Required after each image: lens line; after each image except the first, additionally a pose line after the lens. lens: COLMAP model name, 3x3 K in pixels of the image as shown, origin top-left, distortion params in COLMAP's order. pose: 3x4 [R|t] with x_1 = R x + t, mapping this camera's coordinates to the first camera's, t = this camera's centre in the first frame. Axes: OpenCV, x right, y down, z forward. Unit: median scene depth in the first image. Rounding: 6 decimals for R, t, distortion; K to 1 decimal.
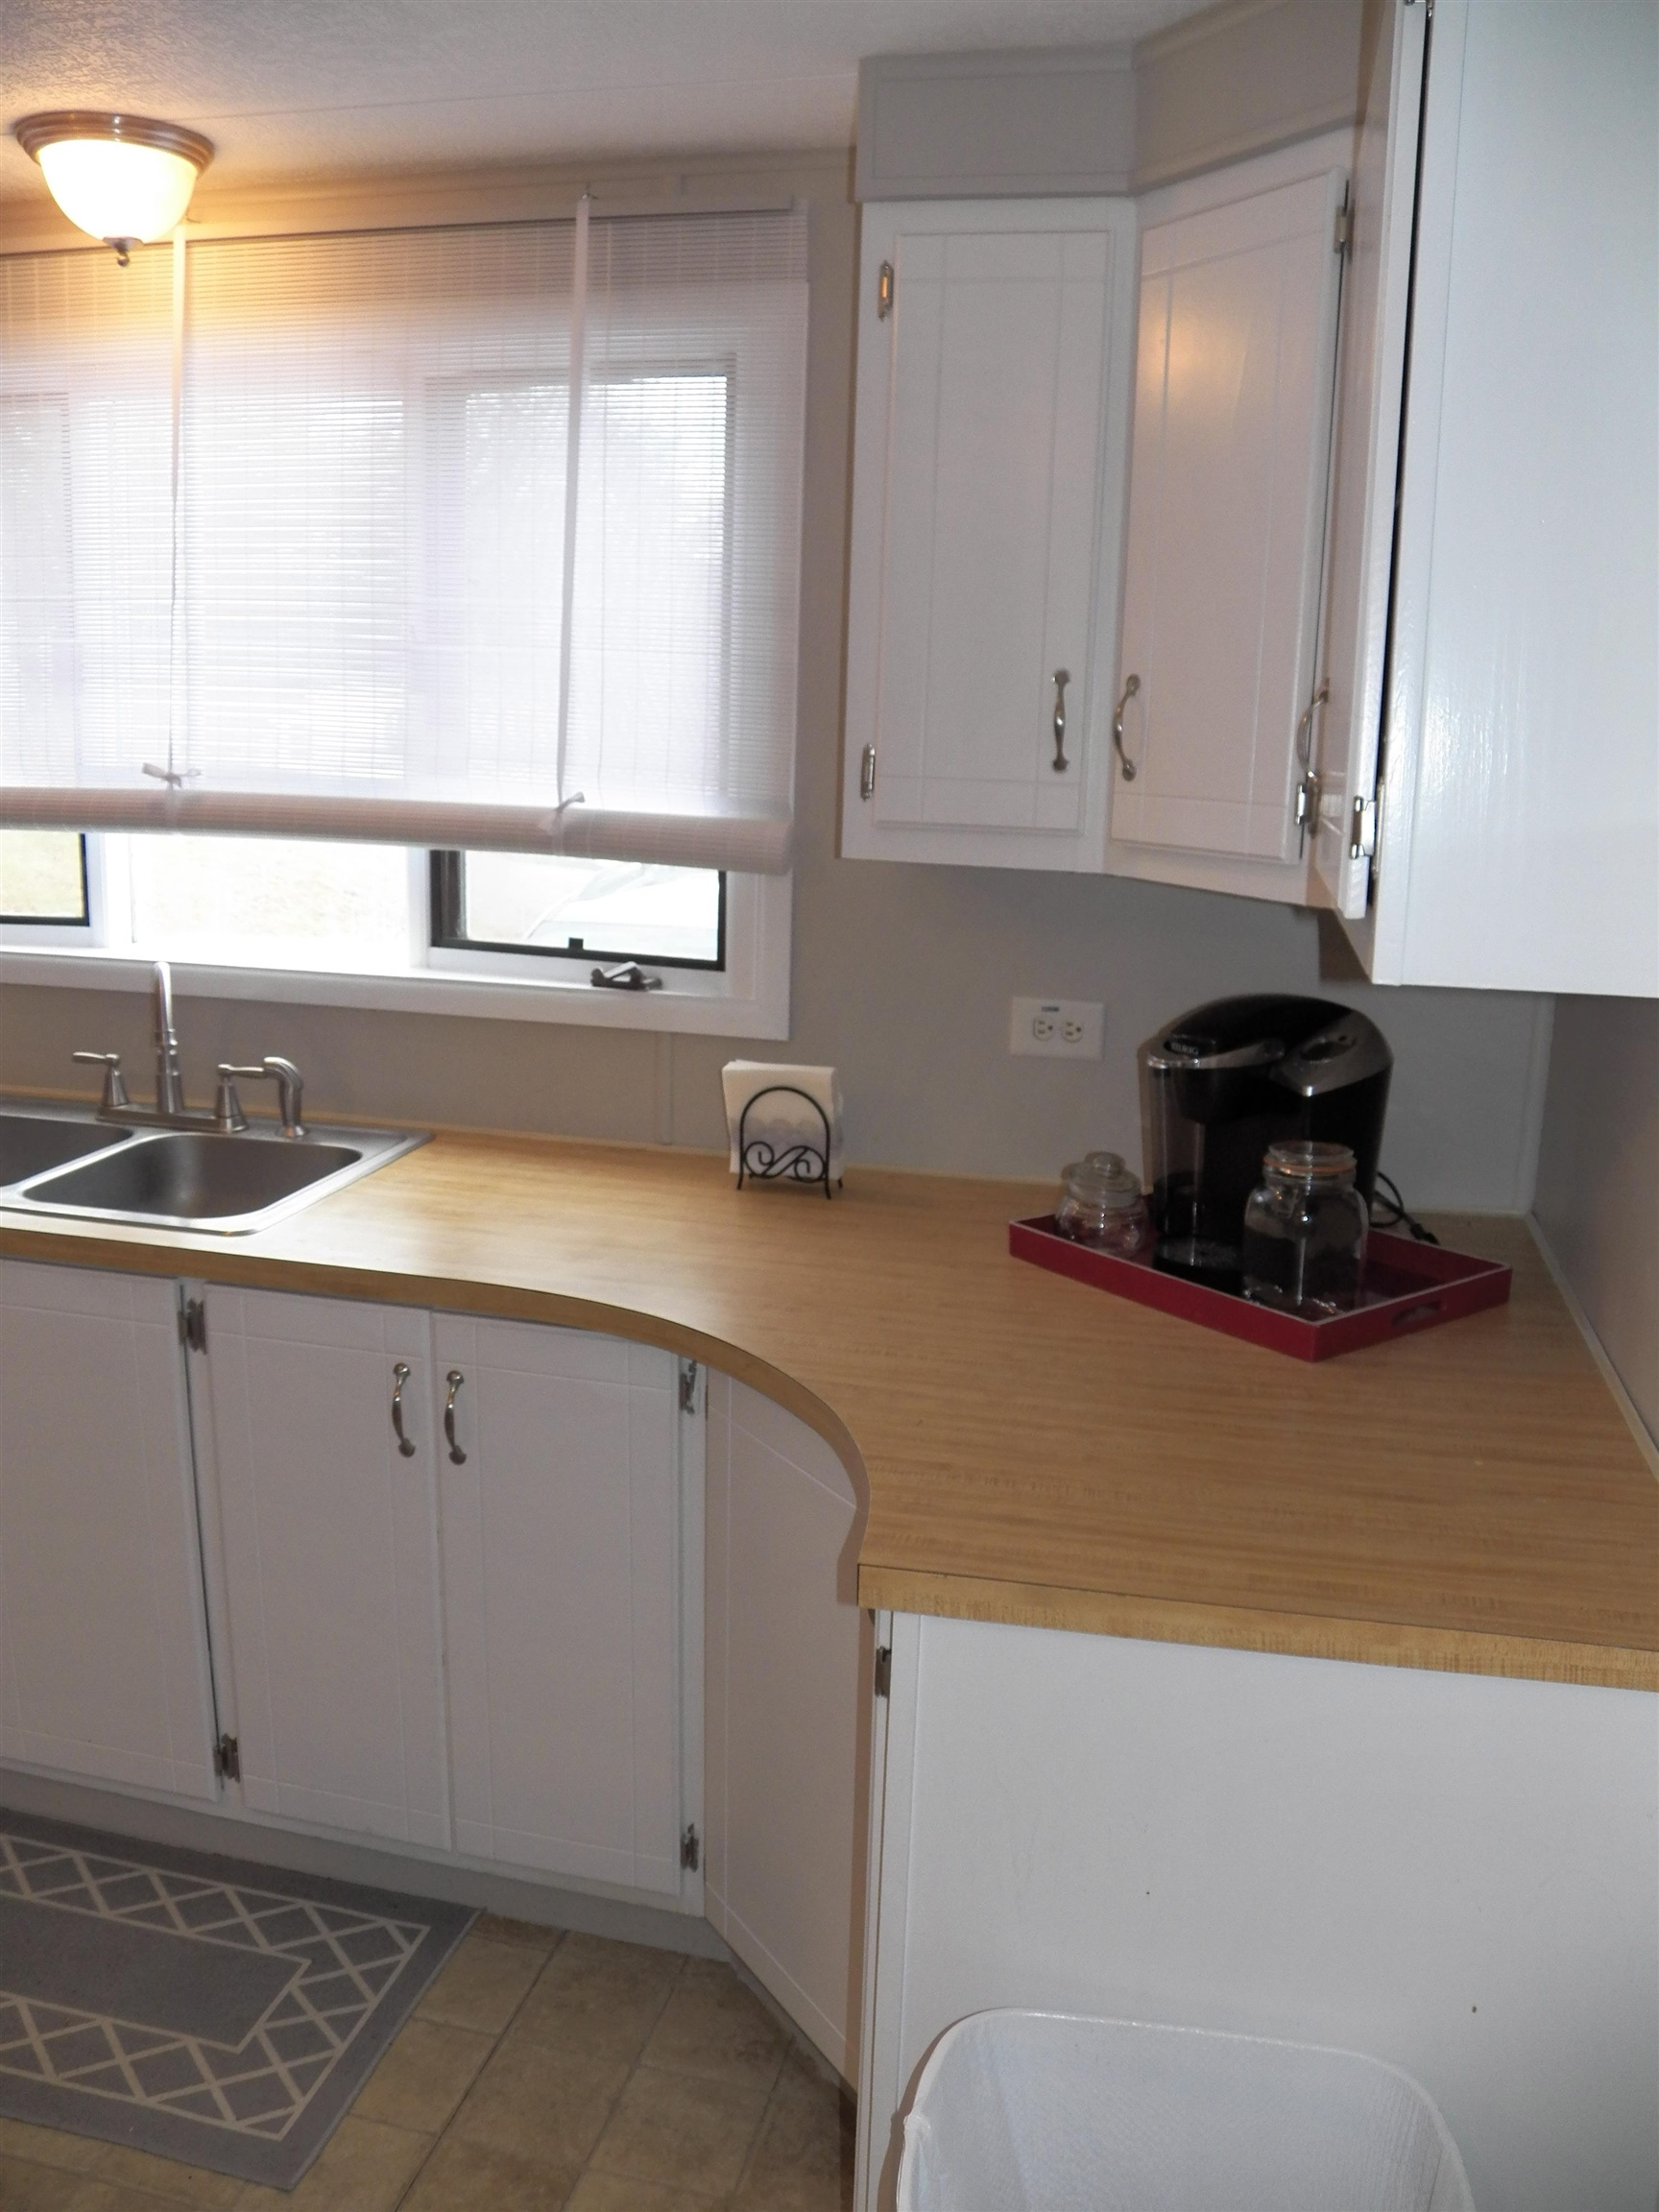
lens RADIAL K [[1801.0, 0, 813.4], [0, 1801.0, 1114.5], [0, 0, 1]] dist [-0.144542, 0.103802]
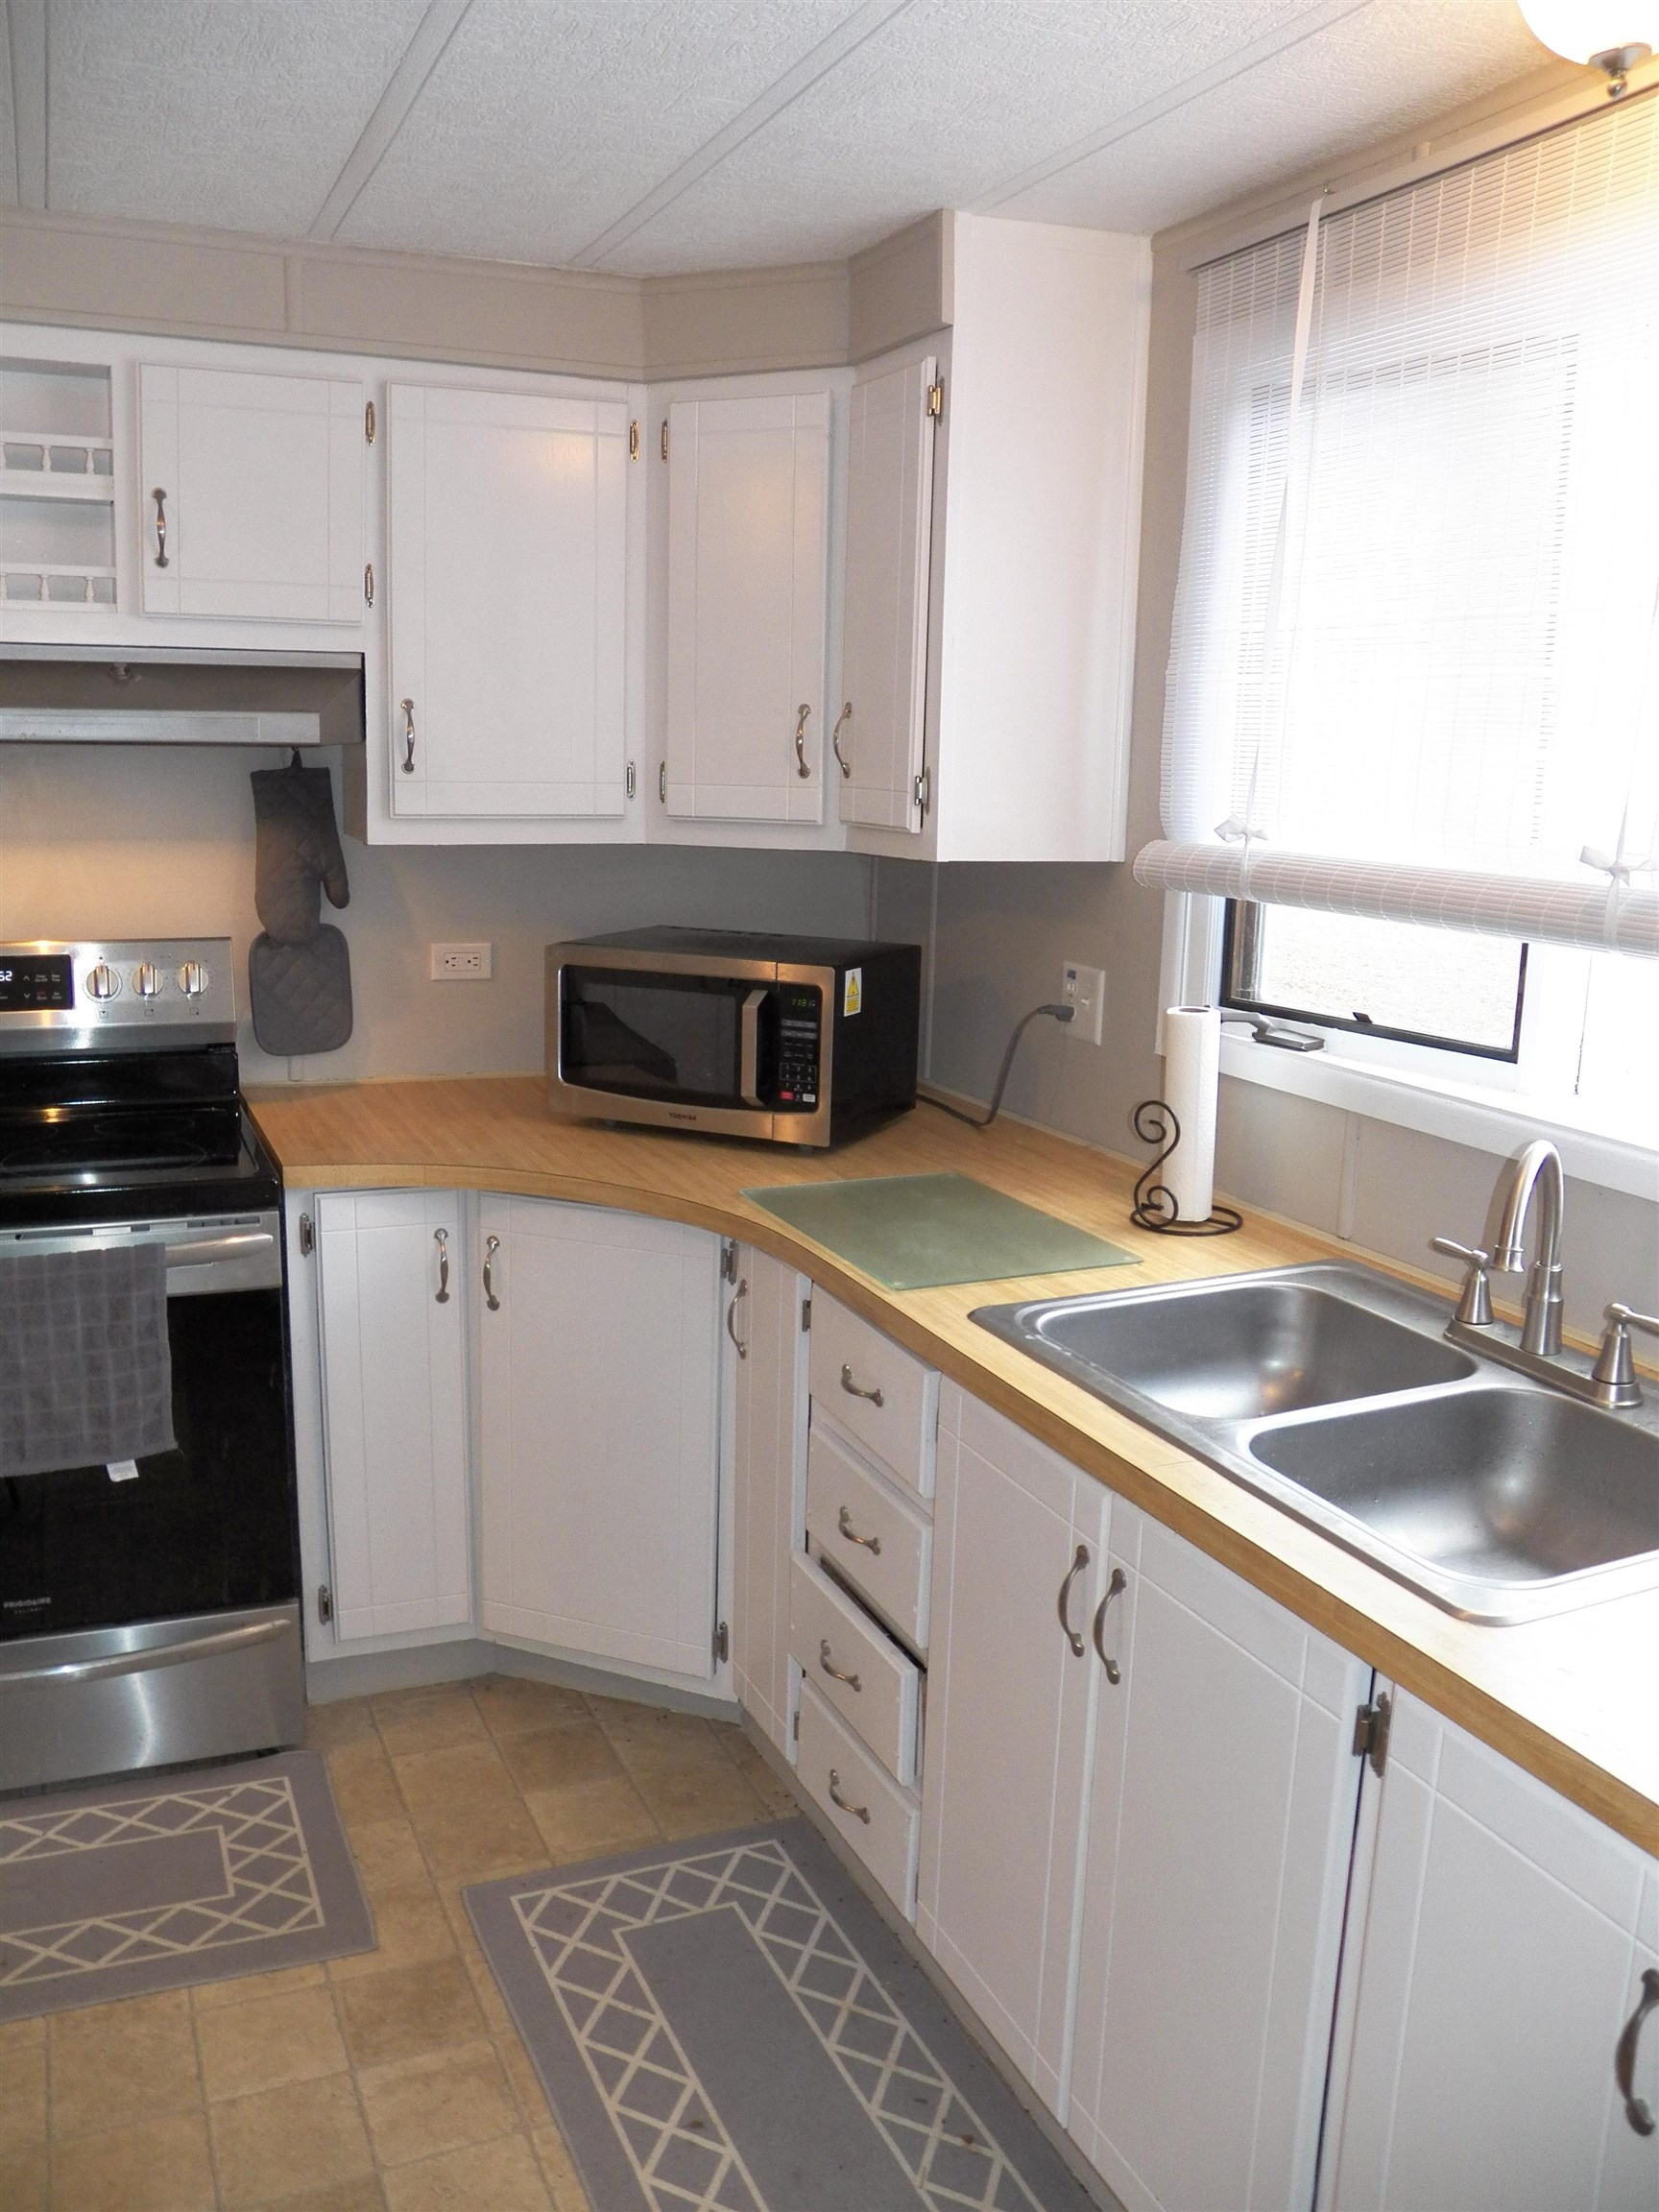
lens RADIAL K [[1801.0, 0, 803.1], [0, 1801.0, 1111.8], [0, 0, 1]] dist [-0.144542, 0.103802]
pose [[0.603265, 0.146961, -0.783884, -0.016055], [-0.180278, 0.982564, 0.045470, -0.080538], [0.776898, 0.113887, 0.619241, 0.382124]]
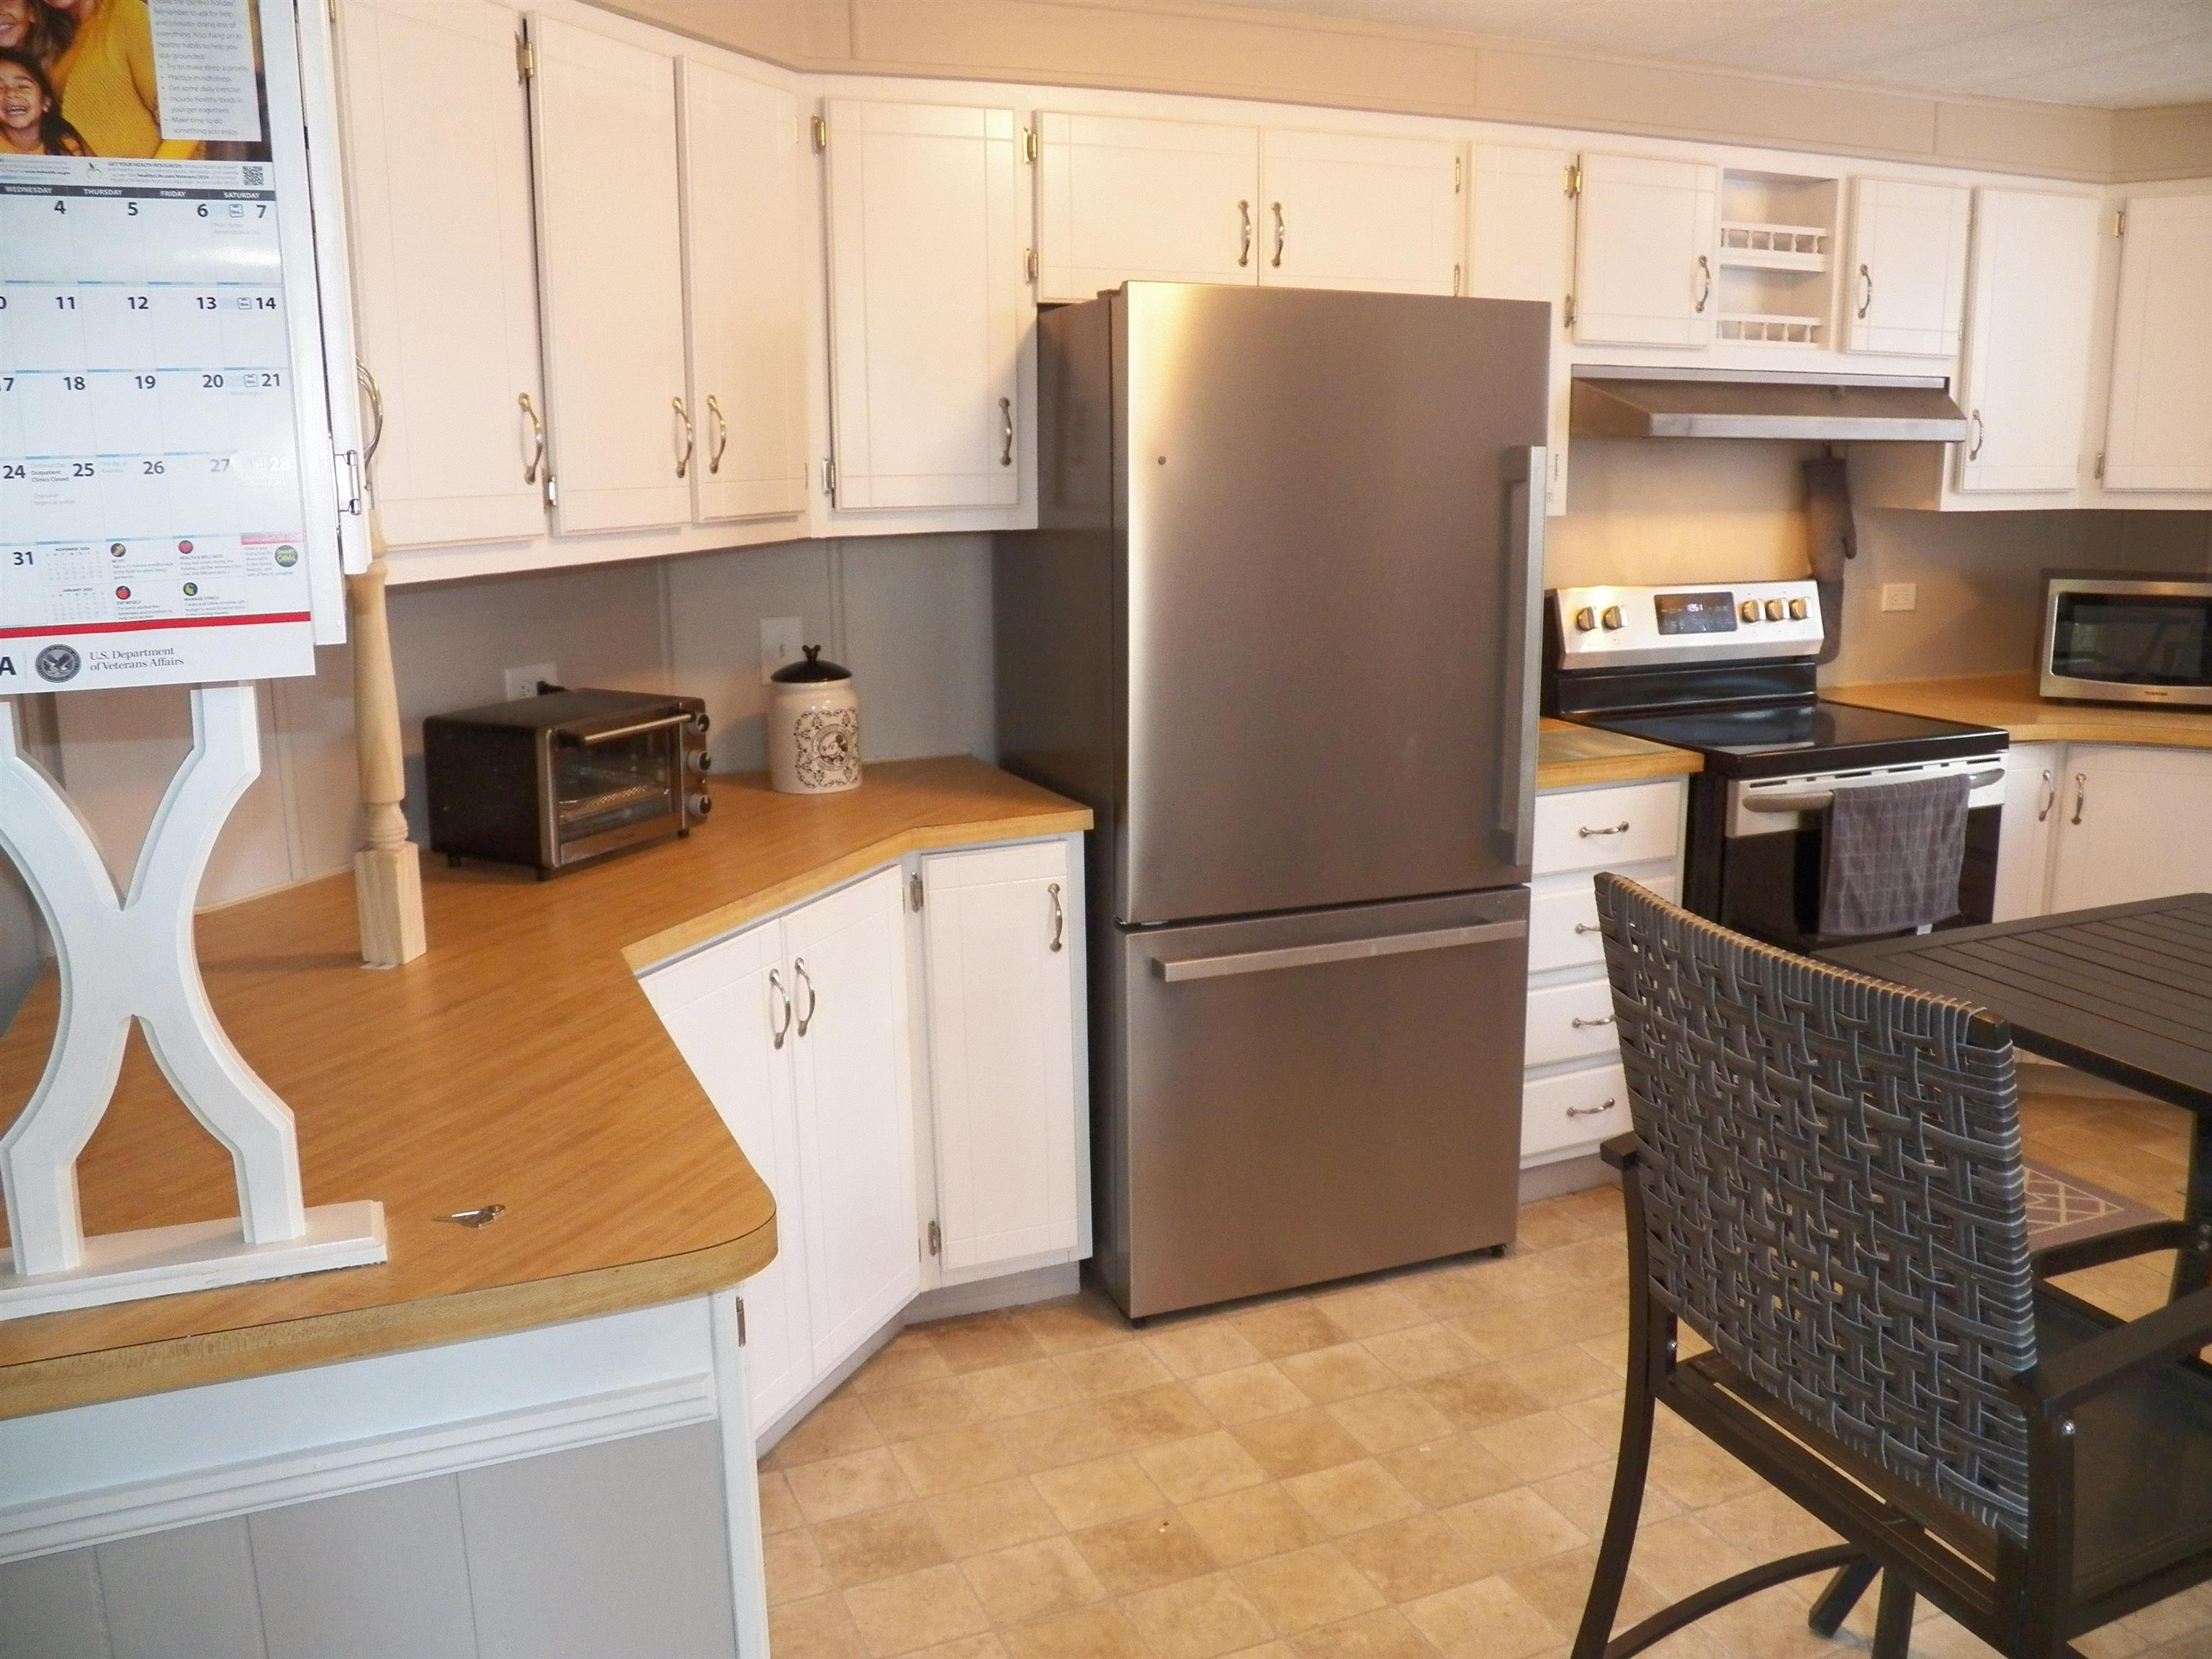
lens RADIAL K [[1801.0, 0, 1117.5], [0, 1801.0, 851.7], [0, 0, 1]] dist [-0.144542, 0.103802]
pose [[0.605263, 0.143437, -0.782996, -0.267246], [-0.142833, 0.987237, 0.070440, 0.164636], [0.783107, 0.069203, 0.618025, -0.744346]]
